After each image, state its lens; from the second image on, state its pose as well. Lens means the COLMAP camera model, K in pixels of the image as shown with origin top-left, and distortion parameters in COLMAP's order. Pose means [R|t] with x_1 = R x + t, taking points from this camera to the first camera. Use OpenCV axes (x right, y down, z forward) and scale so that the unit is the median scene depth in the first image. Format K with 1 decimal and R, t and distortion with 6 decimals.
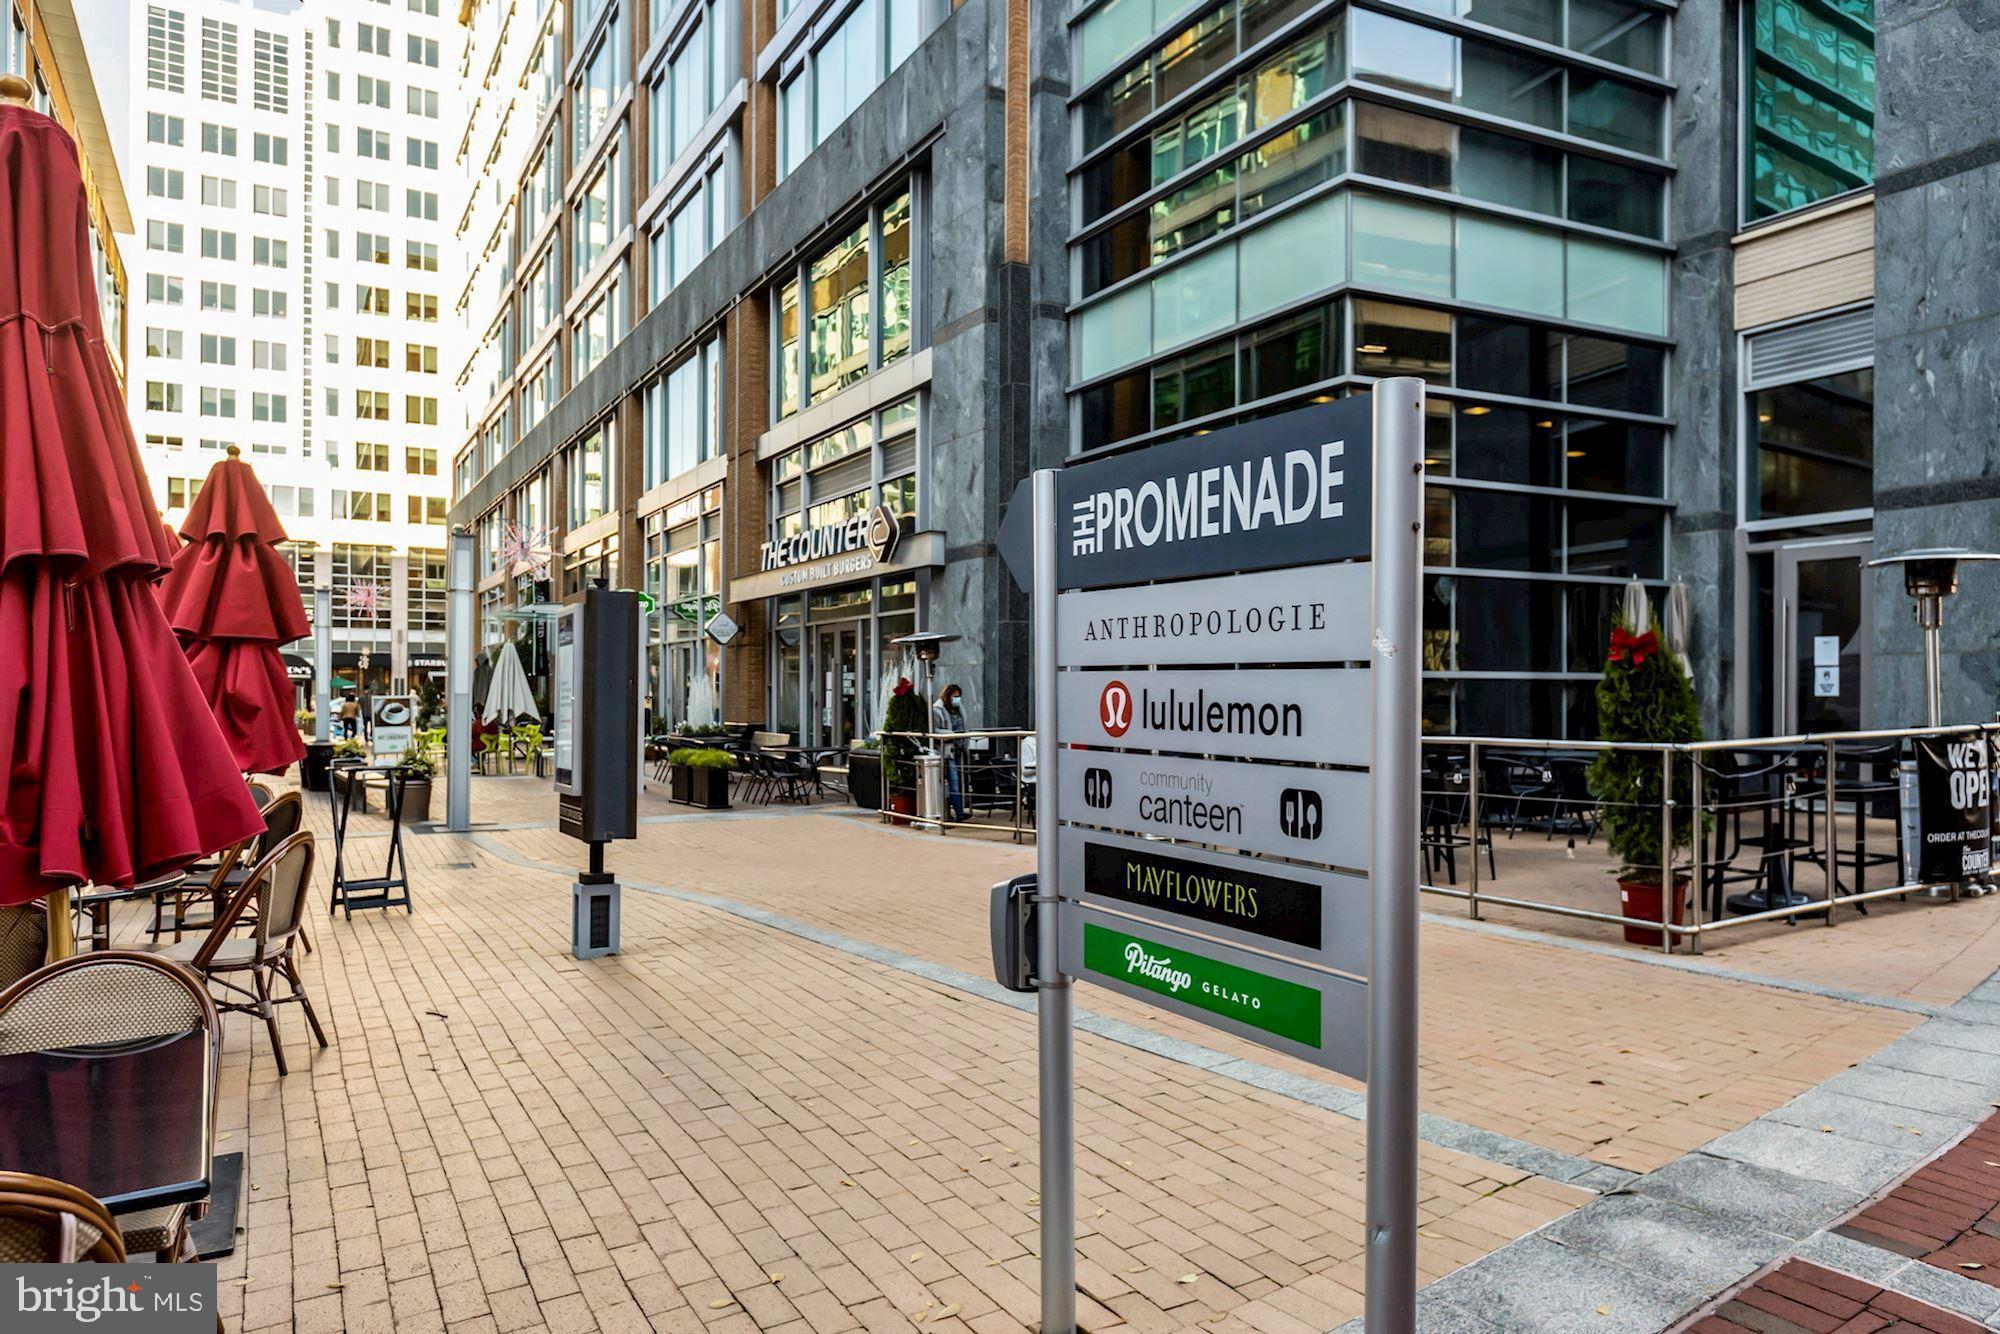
lens RADIAL K [[1393.4, 0, 1000.0], [0, 1393.4, 667.0], [0, 0, 1]] dist [0.001069, 0.000022]
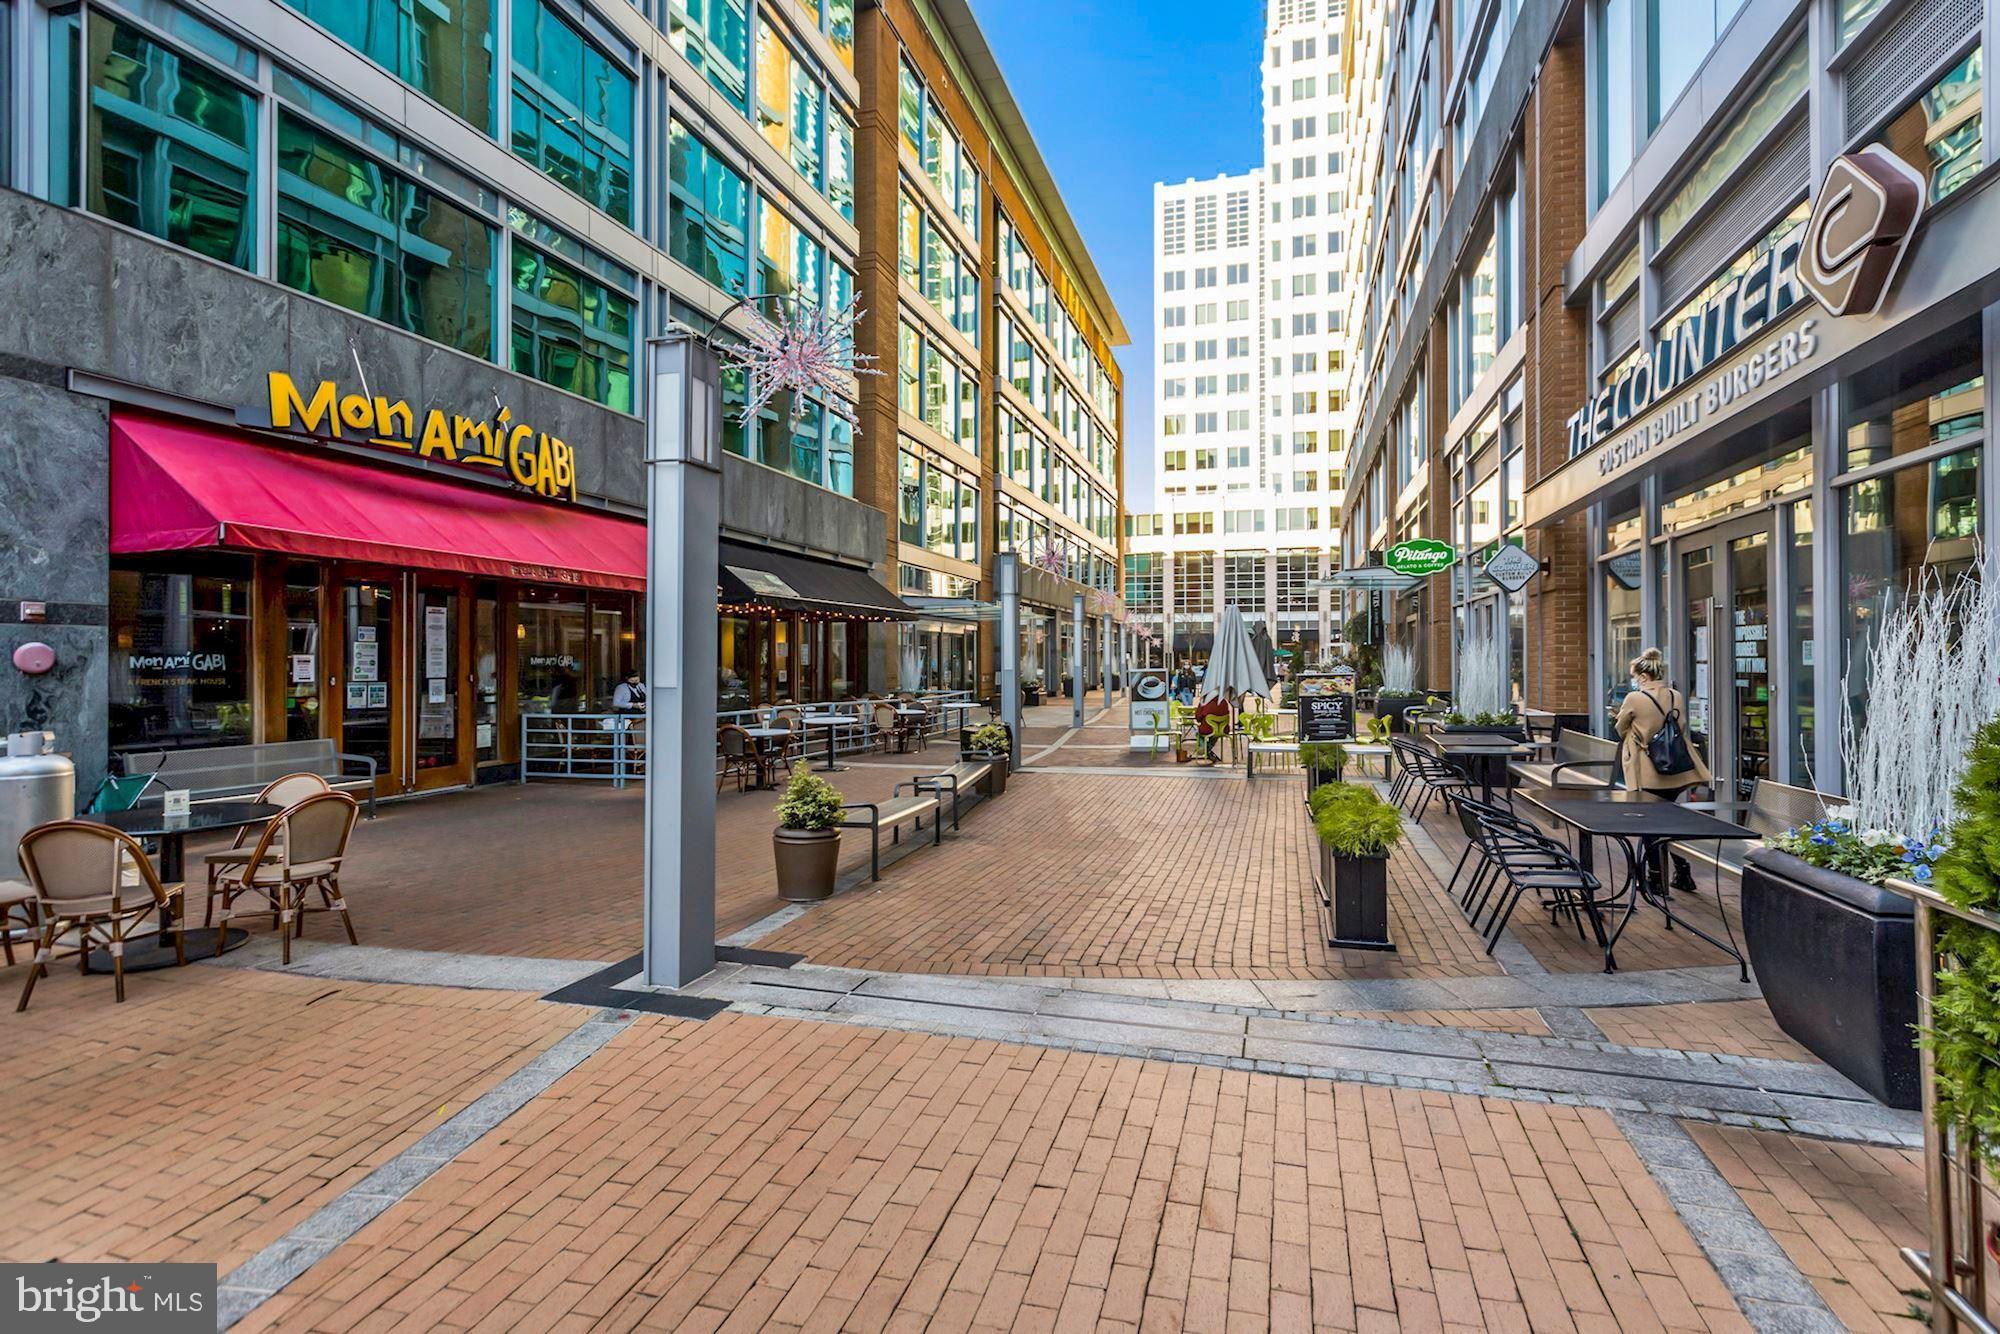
lens RADIAL K [[973.6, 0, 997.1], [0, 973.6, 653.6], [0, 0, 1]] dist [0.005952, -0.000118]
pose [[0.713427, -0.012349, -0.700620, -0.014157], [0.022153, 0.999742, 0.004937, 0.001492], [0.700379, -0.019043, 0.713517, 0.140351]]
